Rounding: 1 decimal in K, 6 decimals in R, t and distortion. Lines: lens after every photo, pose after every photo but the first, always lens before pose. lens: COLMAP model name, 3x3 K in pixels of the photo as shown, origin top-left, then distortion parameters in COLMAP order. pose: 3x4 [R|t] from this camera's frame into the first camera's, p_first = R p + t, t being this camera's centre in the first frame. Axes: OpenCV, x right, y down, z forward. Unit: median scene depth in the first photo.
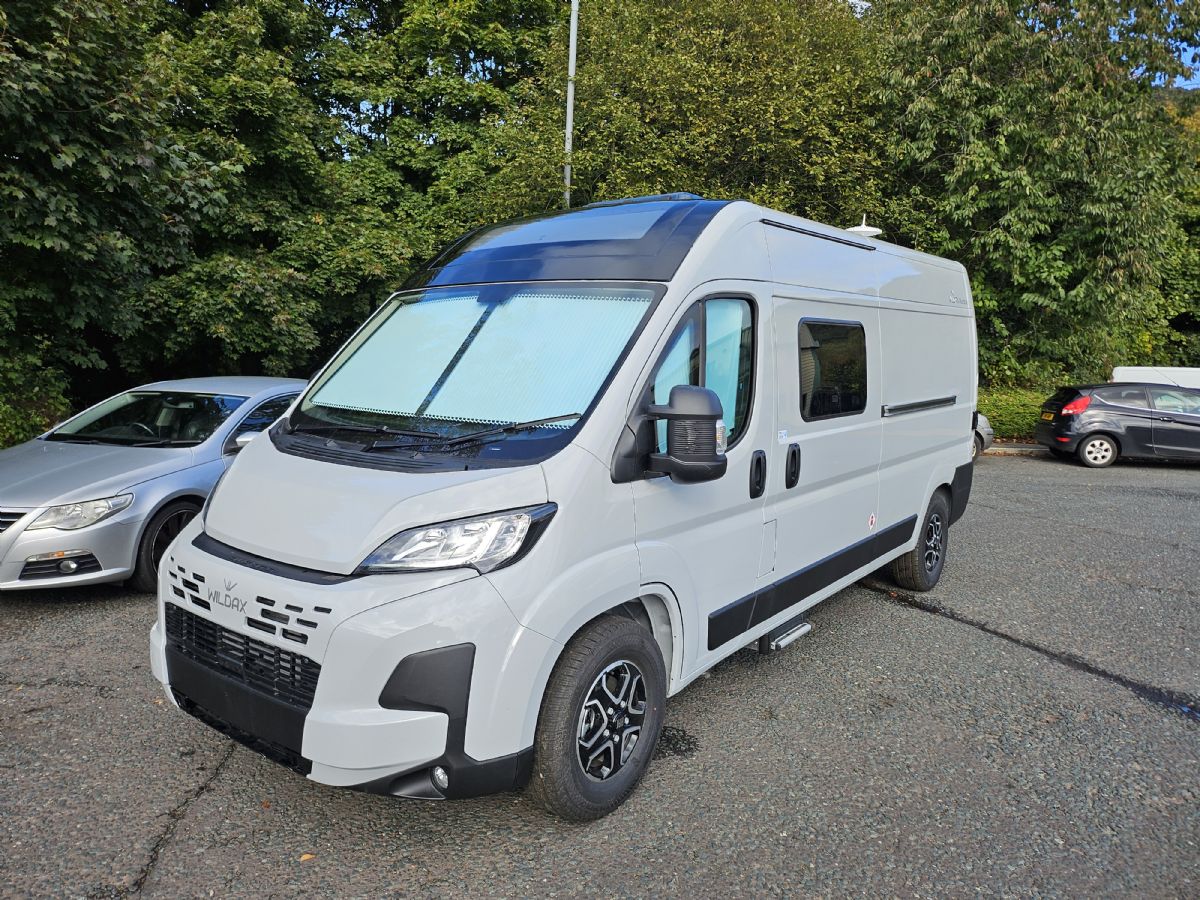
lens RADIAL K [[842.4, 0, 585.1], [0, 842.4, 446.7], [0, 0, 1]] dist [0.060082, -0.060342]
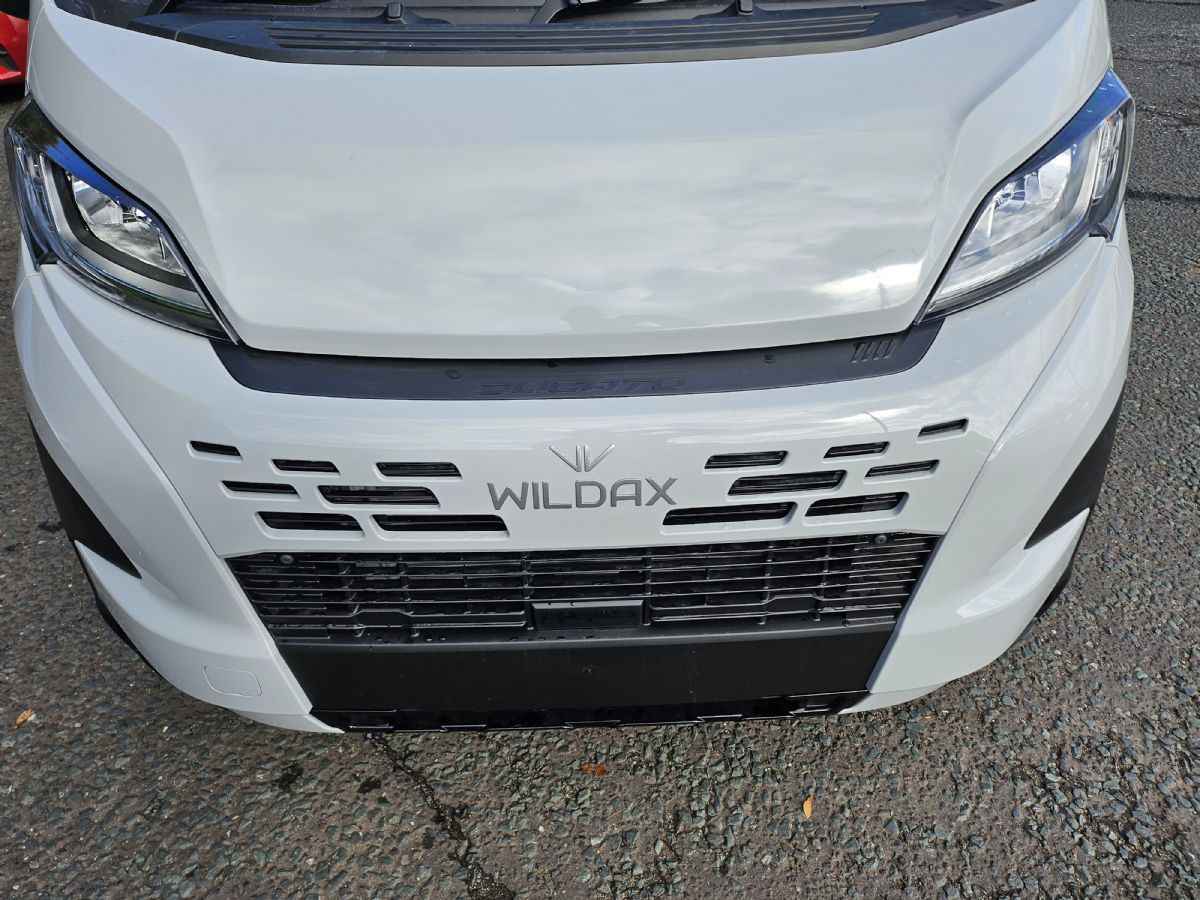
lens RADIAL K [[842.4, 0, 607.8], [0, 842.4, 455.5], [0, 0, 1]] dist [0.060082, -0.060342]
pose [[0.764249, -0.398024, 0.507445, -0.493247], [0.101204, 0.851100, 0.515157, -0.022428], [-0.636931, -0.342352, 0.690734, 0.609168]]
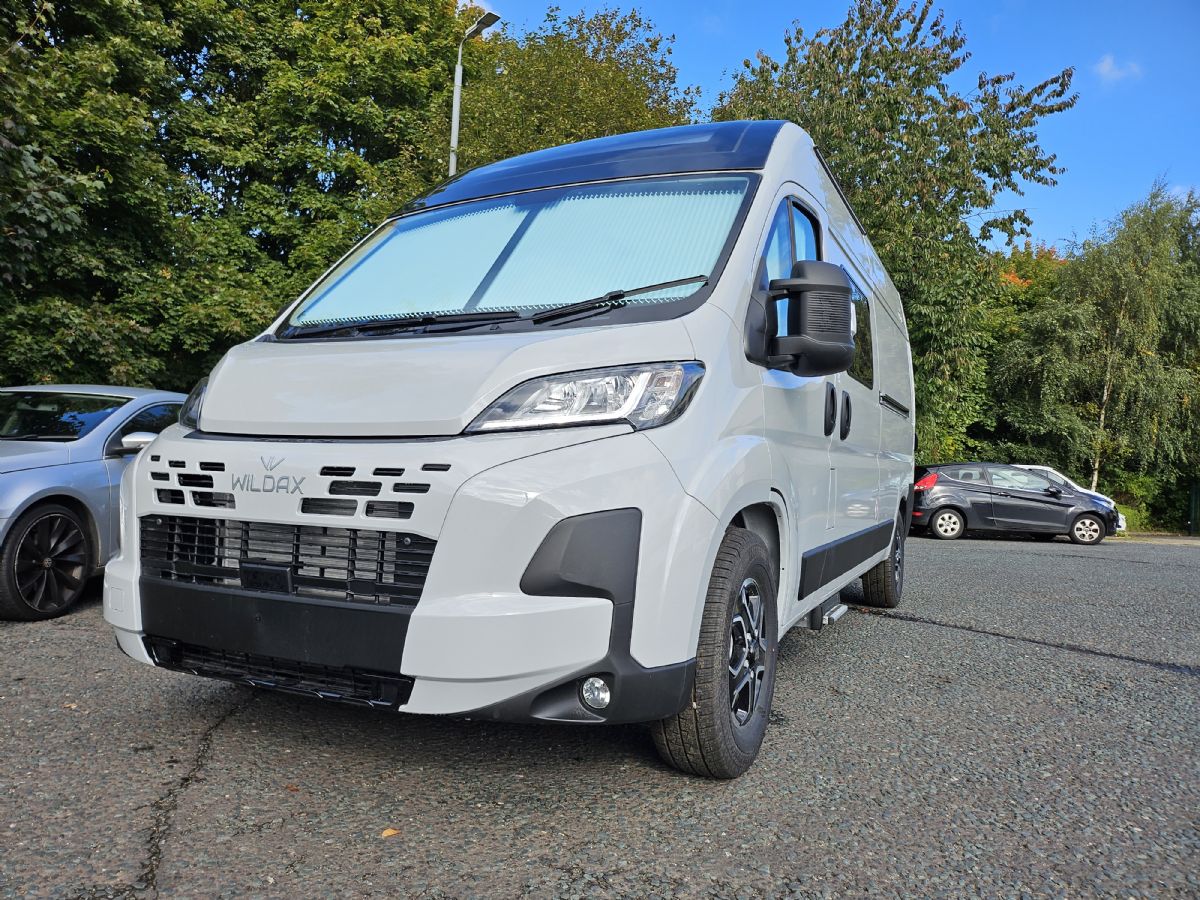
lens RADIAL K [[842.4, 0, 585.9], [0, 842.4, 456.5], [0, 0, 1]] dist [0.060082, -0.060342]
pose [[0.978454, 0.016407, 0.205812, -0.250577], [0.010303, 0.991716, -0.128037, 0.209128], [-0.206208, 0.127399, 0.970179, 0.194436]]
